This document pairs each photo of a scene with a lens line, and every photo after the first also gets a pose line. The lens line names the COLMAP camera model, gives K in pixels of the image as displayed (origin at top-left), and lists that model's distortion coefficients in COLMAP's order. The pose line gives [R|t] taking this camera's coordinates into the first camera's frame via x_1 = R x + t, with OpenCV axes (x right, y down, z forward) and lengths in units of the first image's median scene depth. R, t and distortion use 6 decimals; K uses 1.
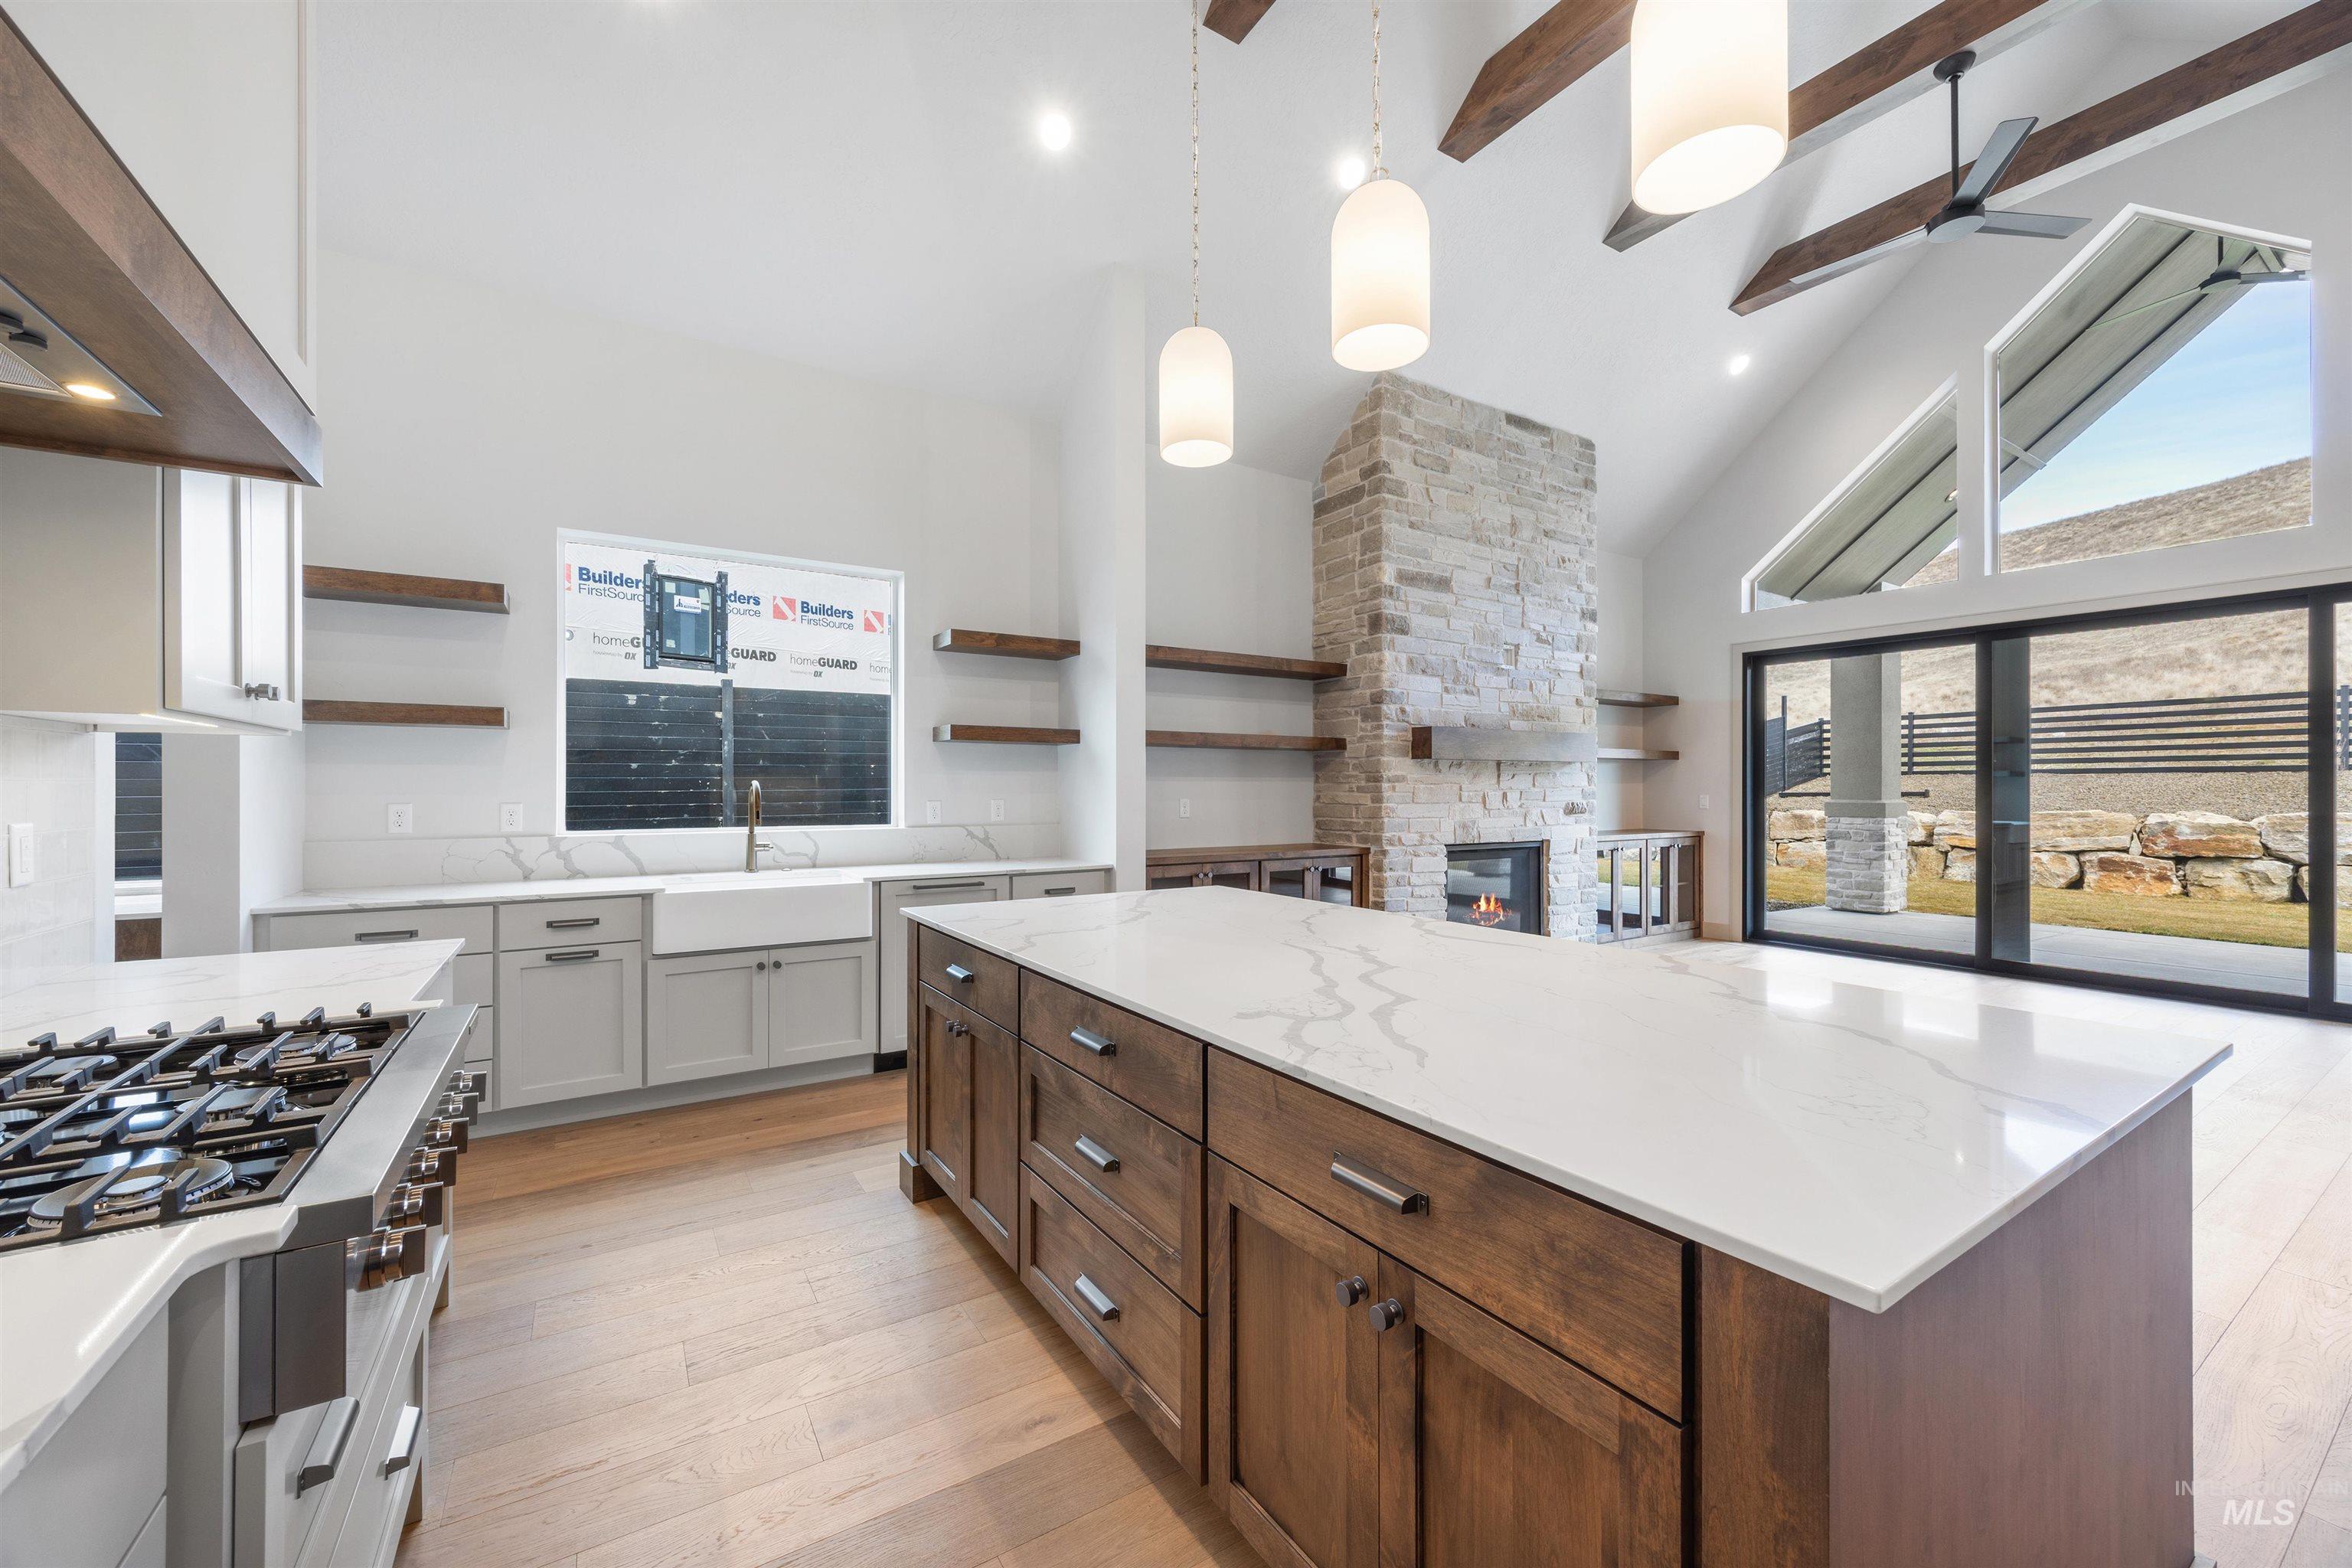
lens RADIAL K [[923.4, 0, 1215.5], [0, 923.4, 788.8], [0, 0, 1]] dist [-0.000228, 0.000036]
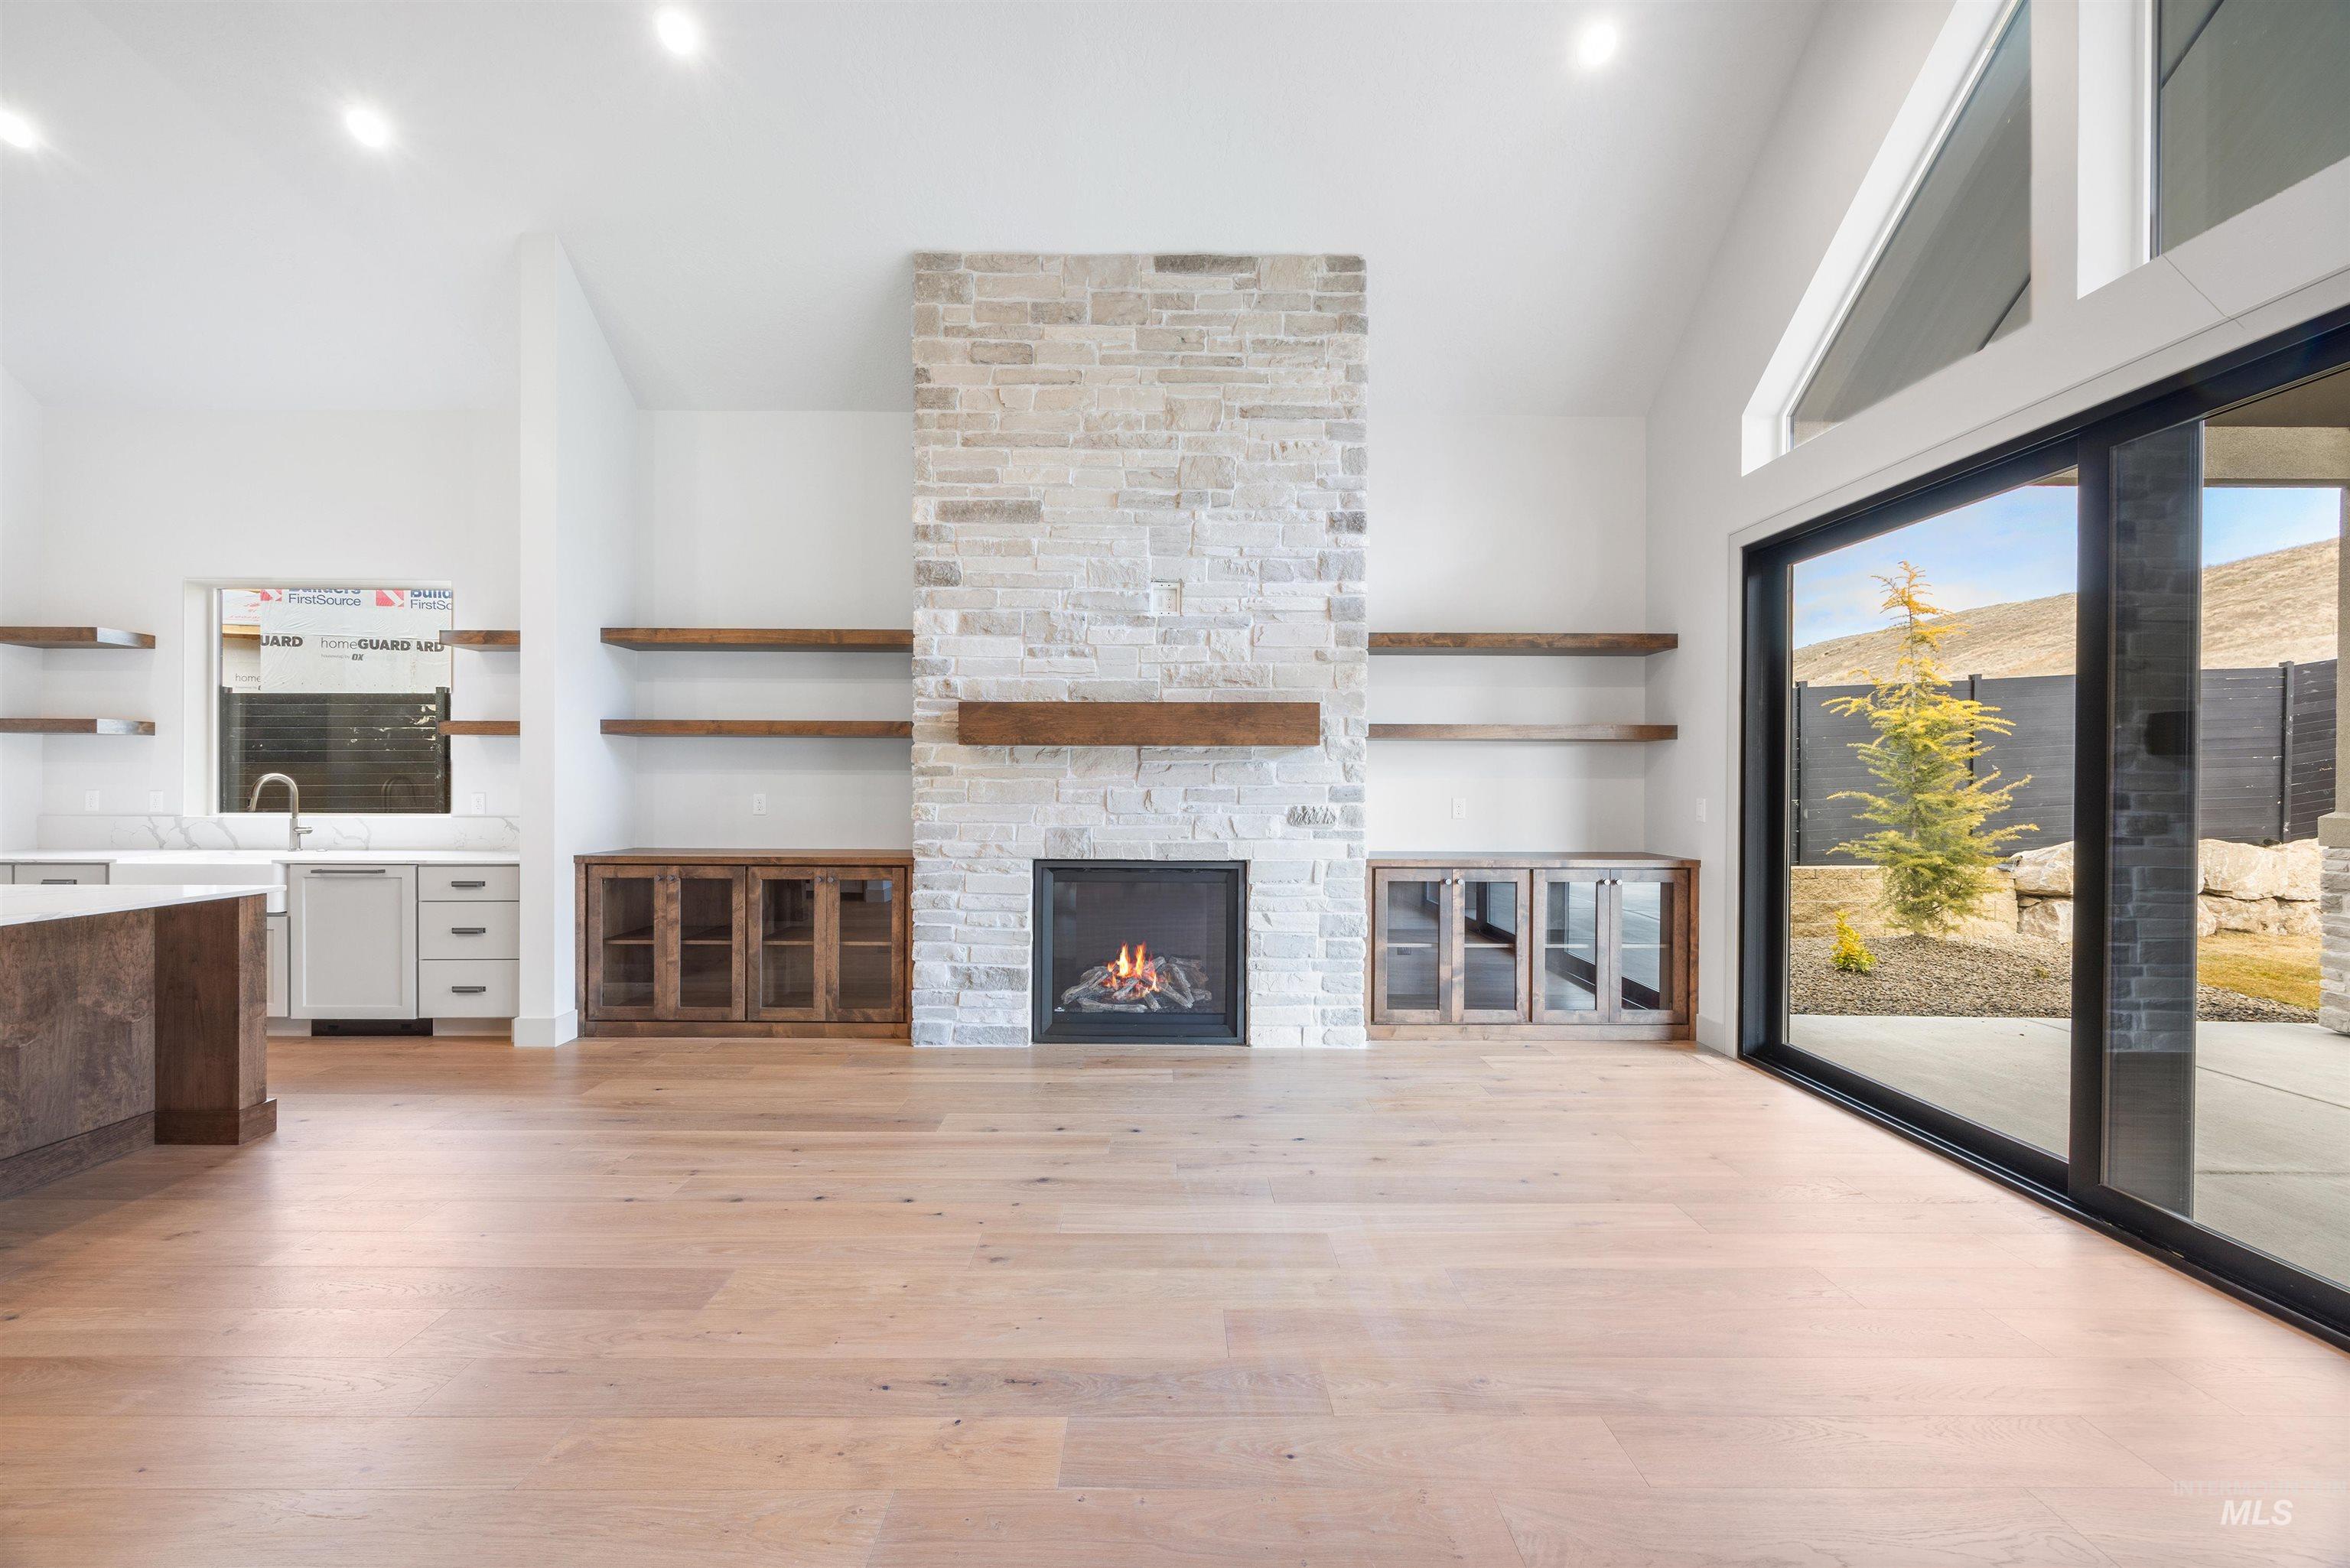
lens RADIAL K [[907.1, 0, 1160.7], [0, 907.1, 786.8], [0, 0, 1]] dist [-0.001823, -0.000116]
pose [[0.837928, 0.006036, -0.545747, 0.727080], [-0.005157, 0.999982, 0.003142, -0.000974], [0.545756, 0.000182, 0.837944, 0.432993]]
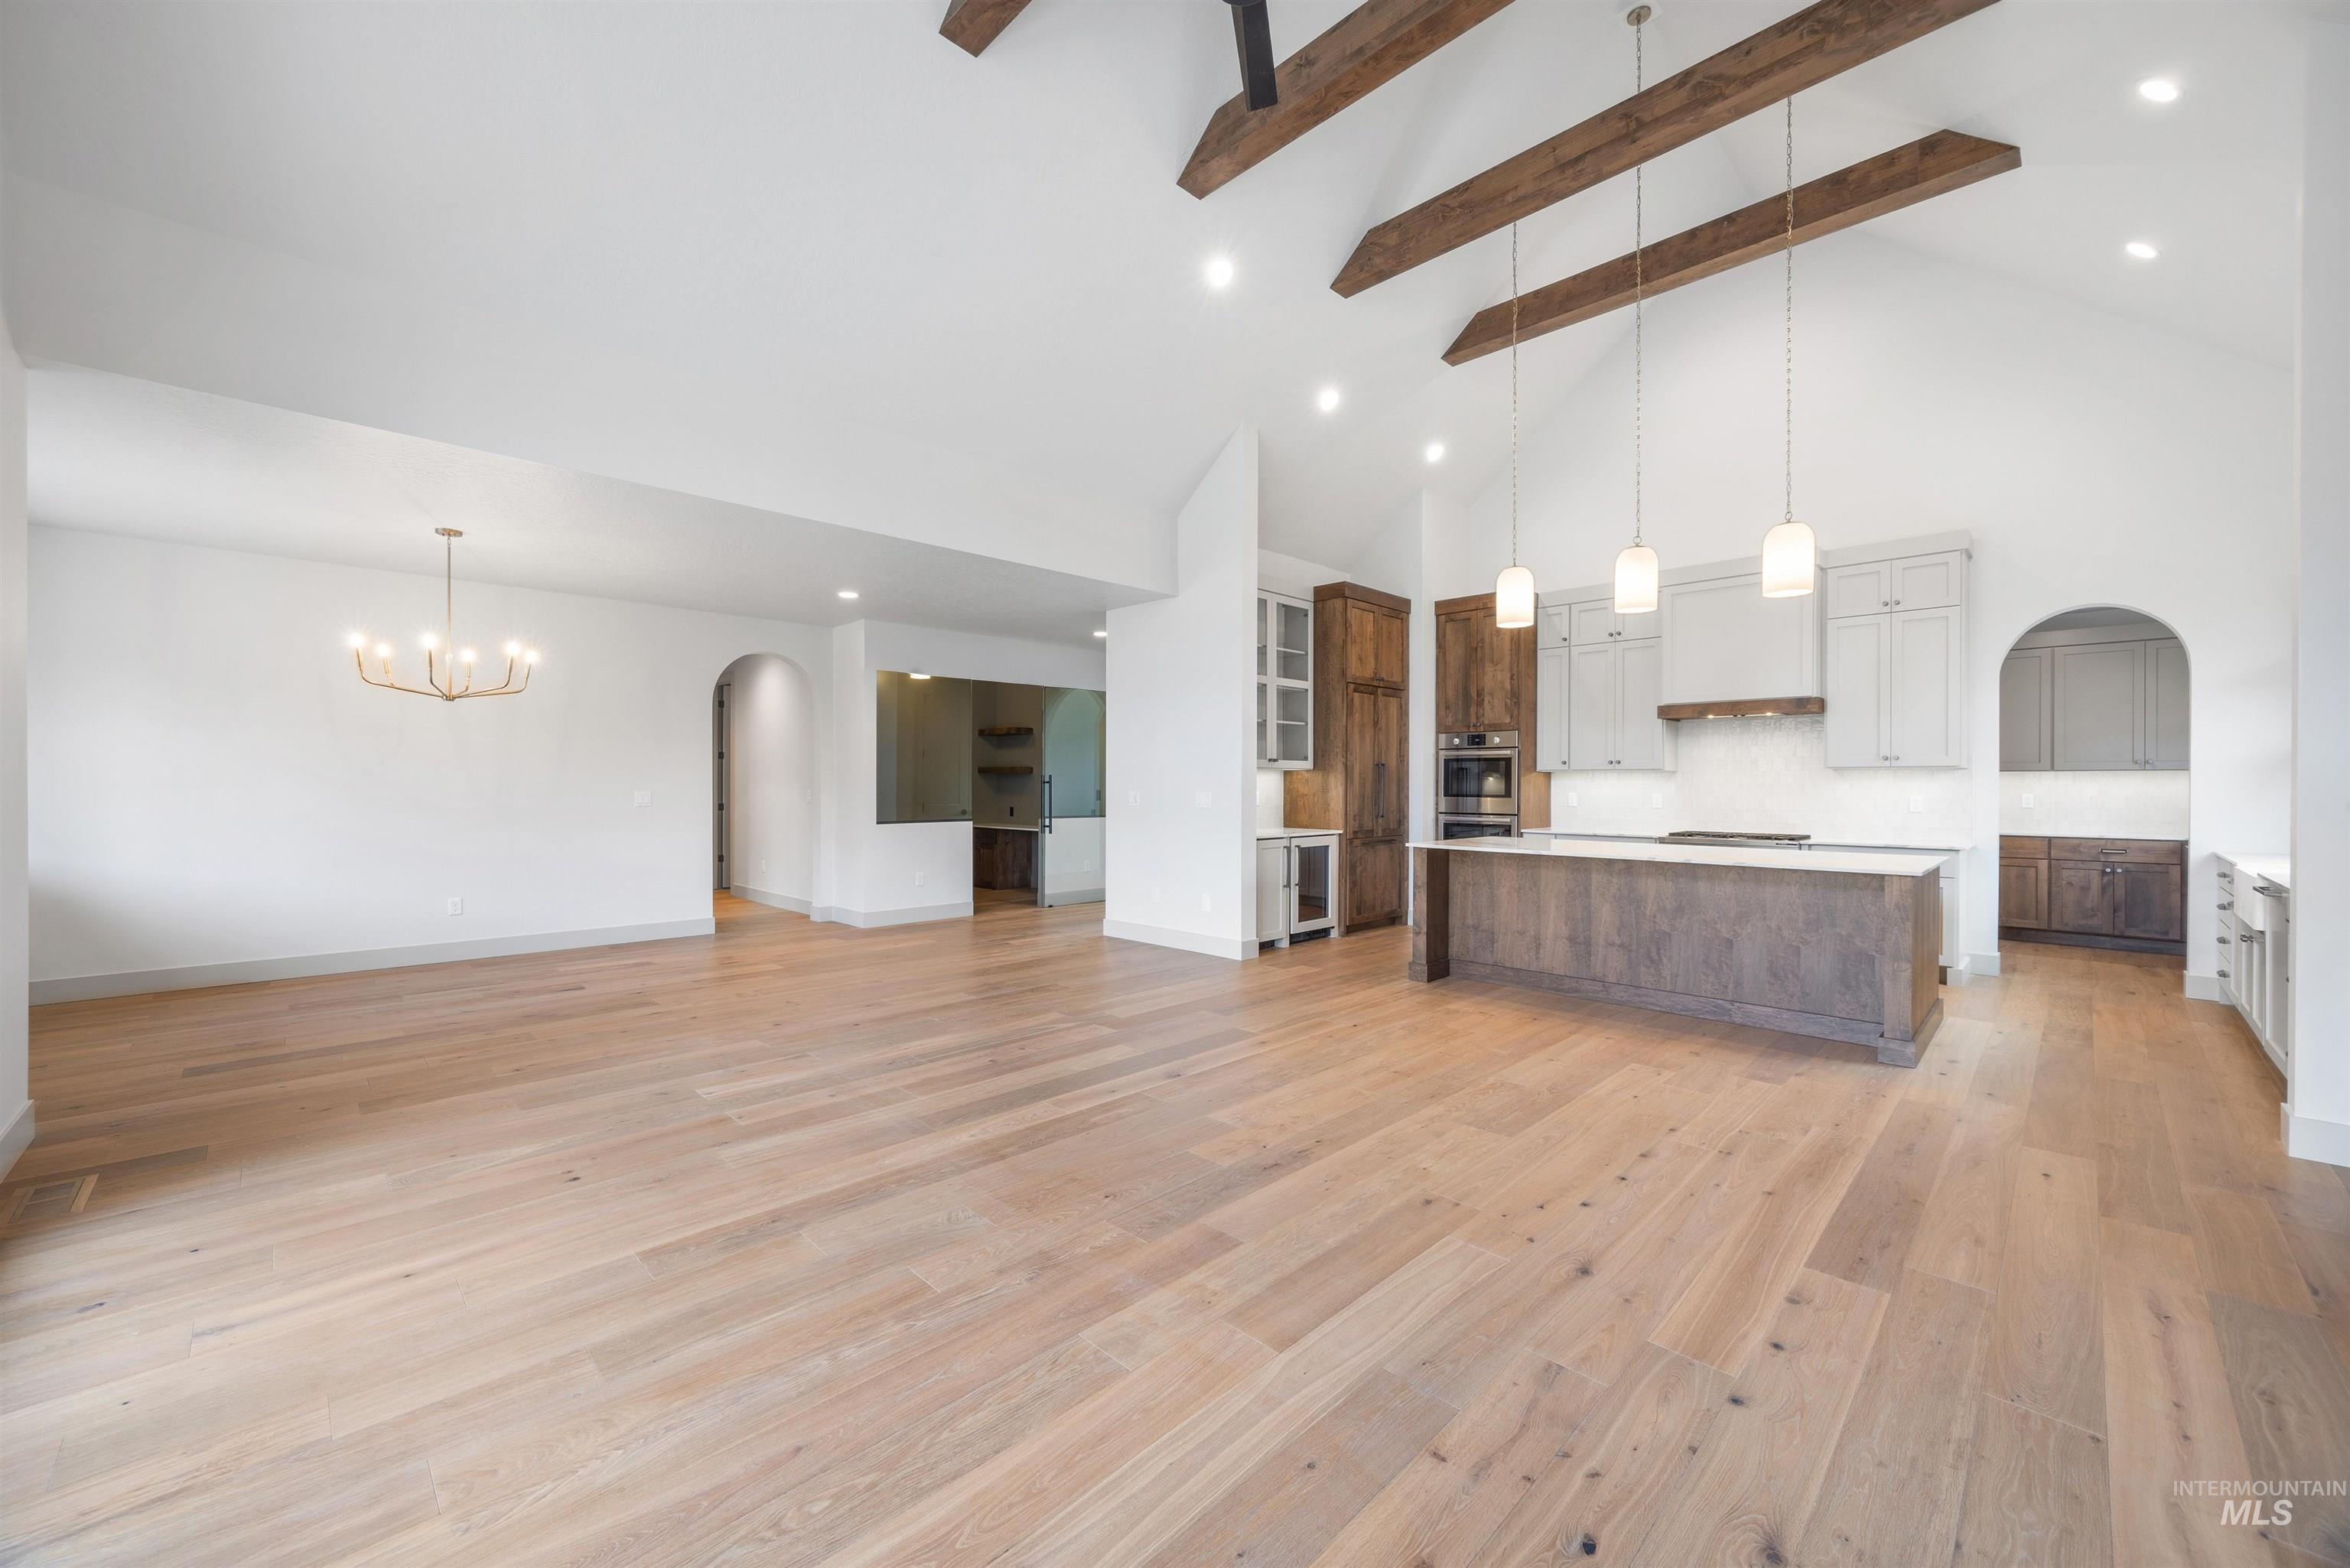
lens RADIAL K [[939.4, 0, 1175.0], [0, 939.4, 784.0], [0, 0, 1]] dist [0.009943, -0.000138]
pose [[-0.981142, -0.002185, -0.193276, 0.667253], [-0.002461, 0.999996, 0.001186, -0.001630], [0.193272, 0.001639, -0.981144, 1.162989]]
